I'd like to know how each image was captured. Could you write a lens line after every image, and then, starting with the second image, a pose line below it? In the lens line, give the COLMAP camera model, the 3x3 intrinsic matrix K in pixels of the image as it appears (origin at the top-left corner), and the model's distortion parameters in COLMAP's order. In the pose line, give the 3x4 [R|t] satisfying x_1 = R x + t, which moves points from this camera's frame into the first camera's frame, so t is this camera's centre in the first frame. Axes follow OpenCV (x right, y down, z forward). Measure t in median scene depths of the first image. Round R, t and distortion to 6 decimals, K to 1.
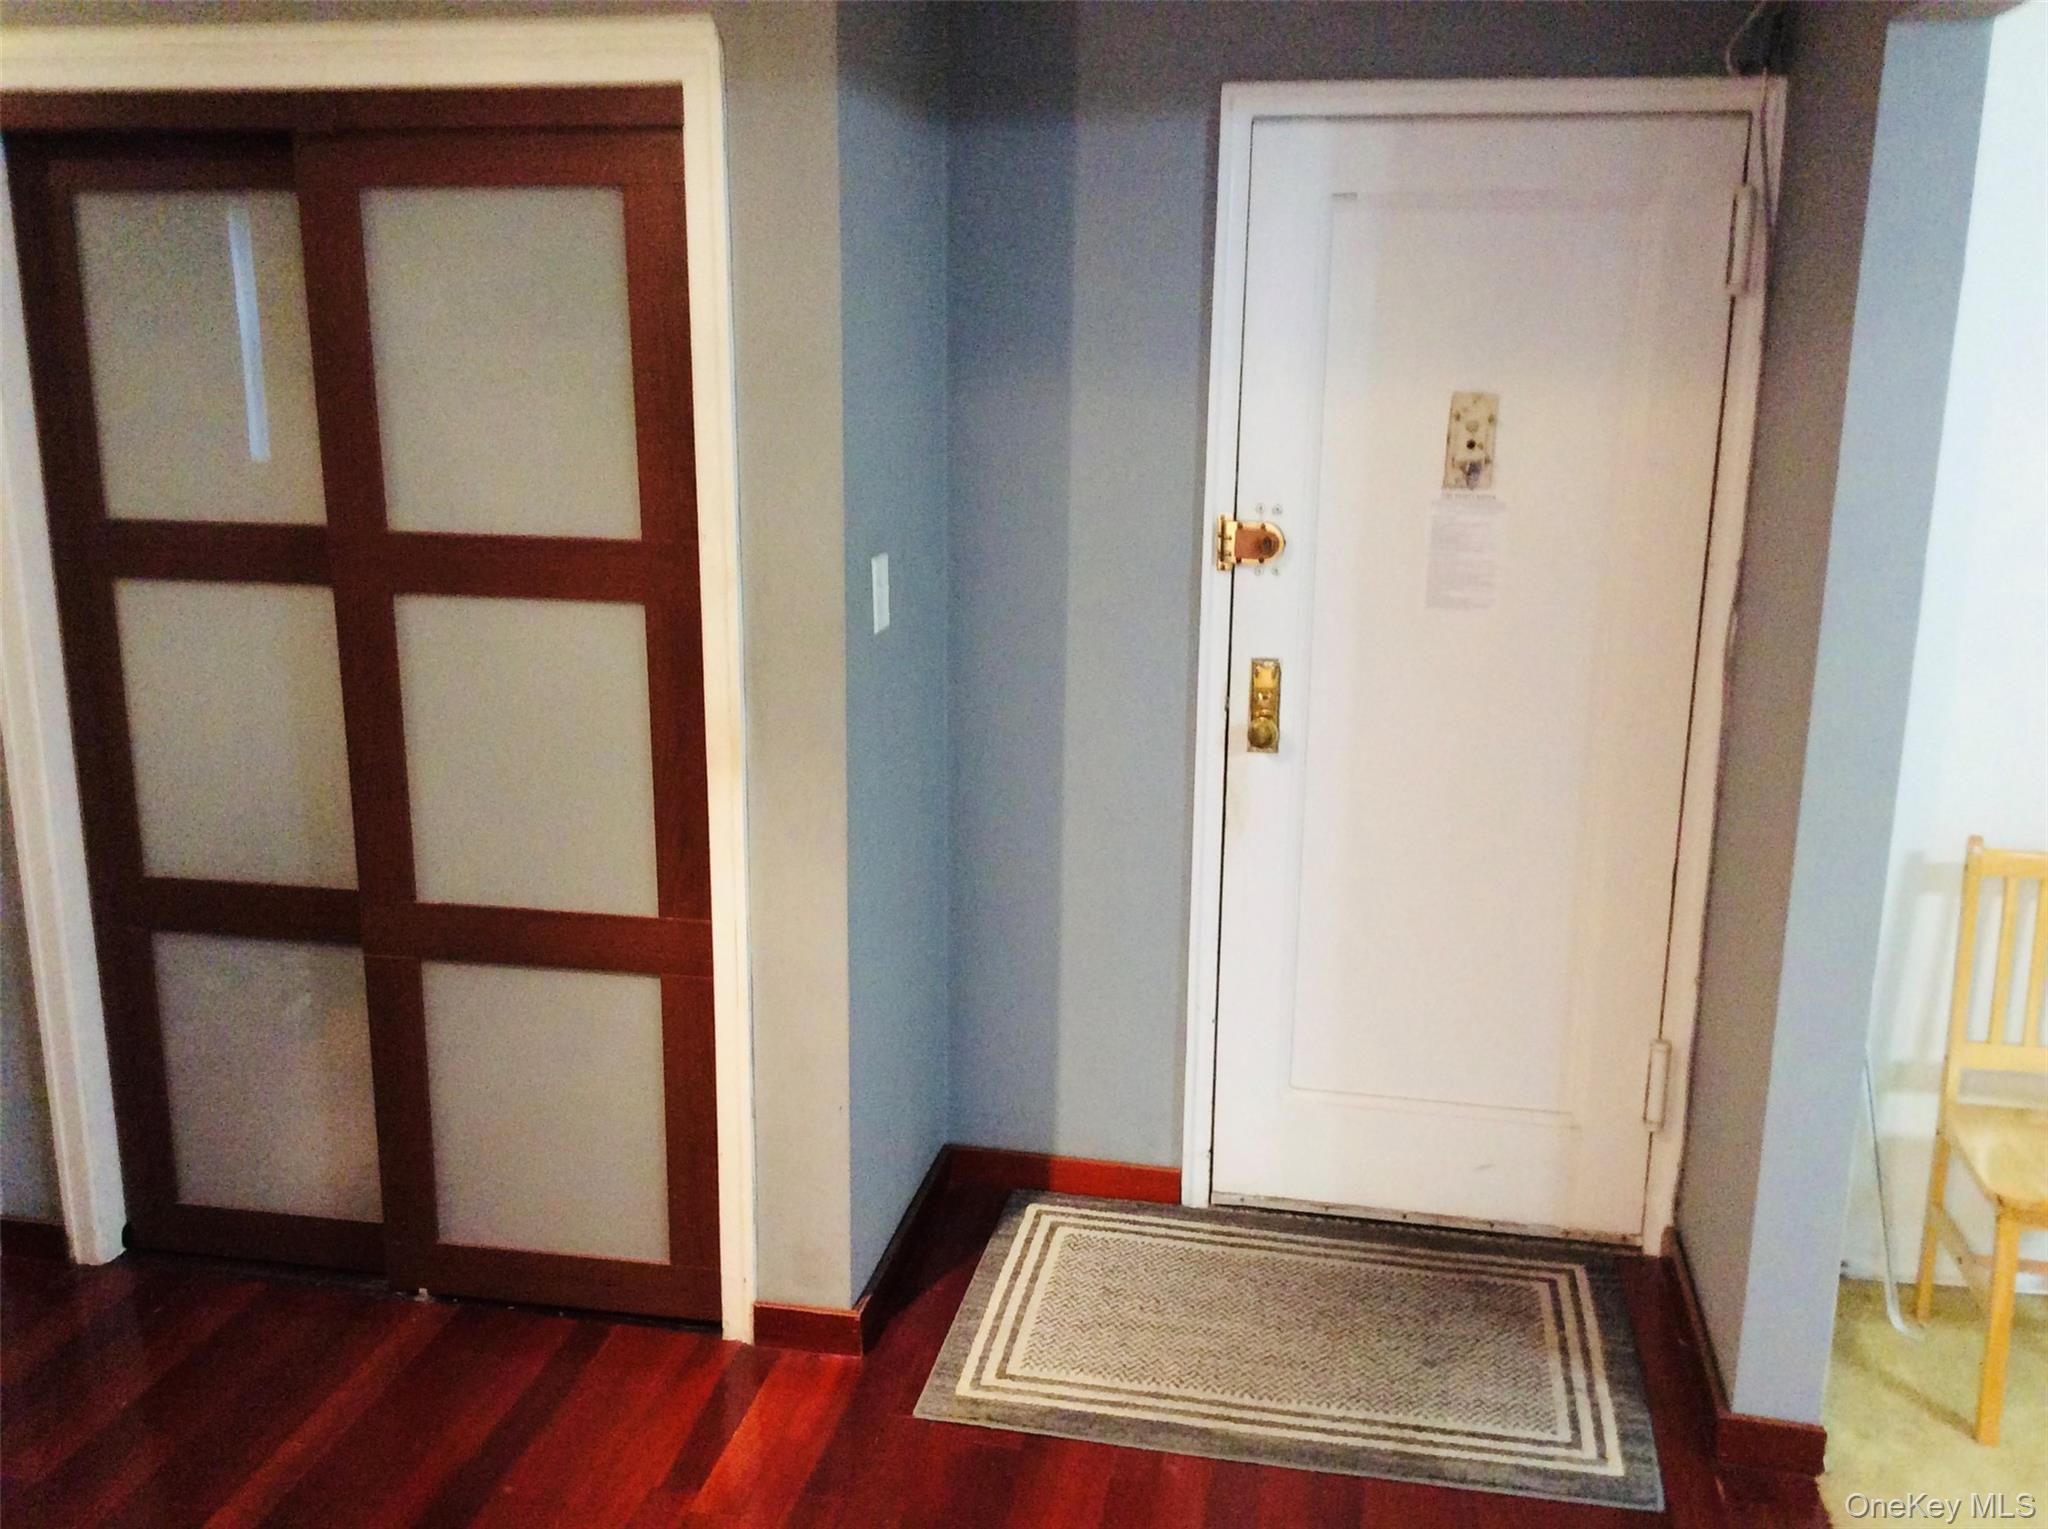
lens RADIAL K [[1890.3, 0, 1025.3], [0, 1890.3, 777.4], [0, 0, 1]] dist [0.152943, -0.316907]
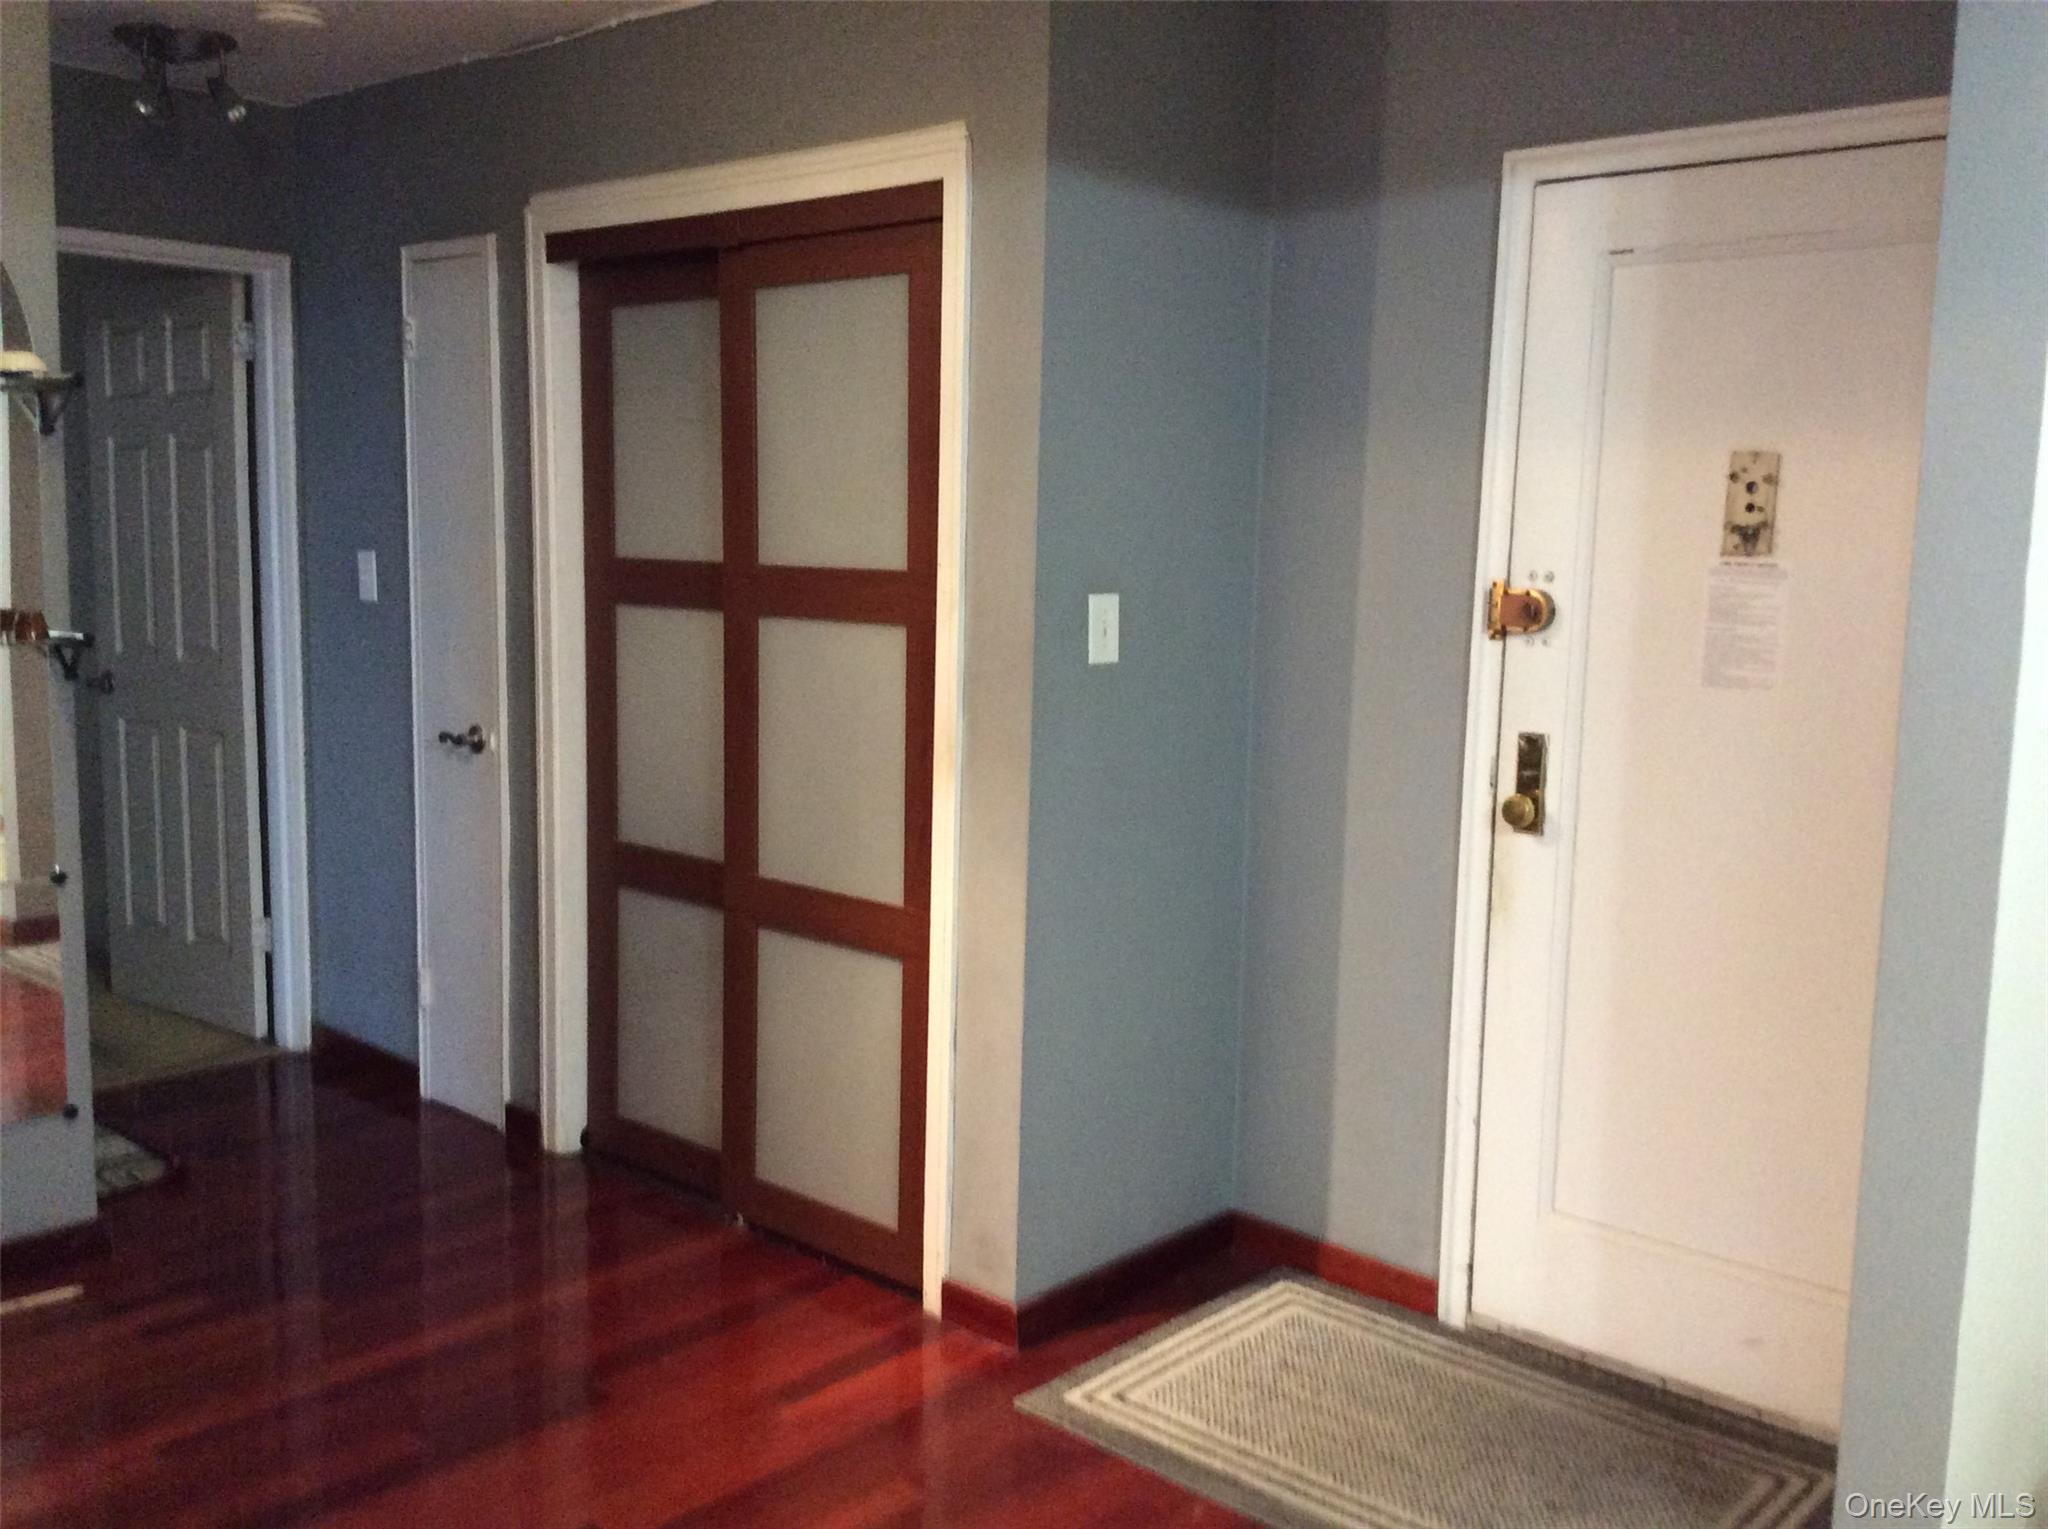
lens RADIAL K [[1890.3, 0, 1025.3], [0, 1890.3, 777.4], [0, 0, 1]] dist [0.152943, -0.316907]
pose [[0.850838, 0.077714, -0.519649, 0.423326], [-0.140488, 0.986642, -0.082472, 0.076187], [0.506298, 0.143175, 0.850390, 0.065828]]
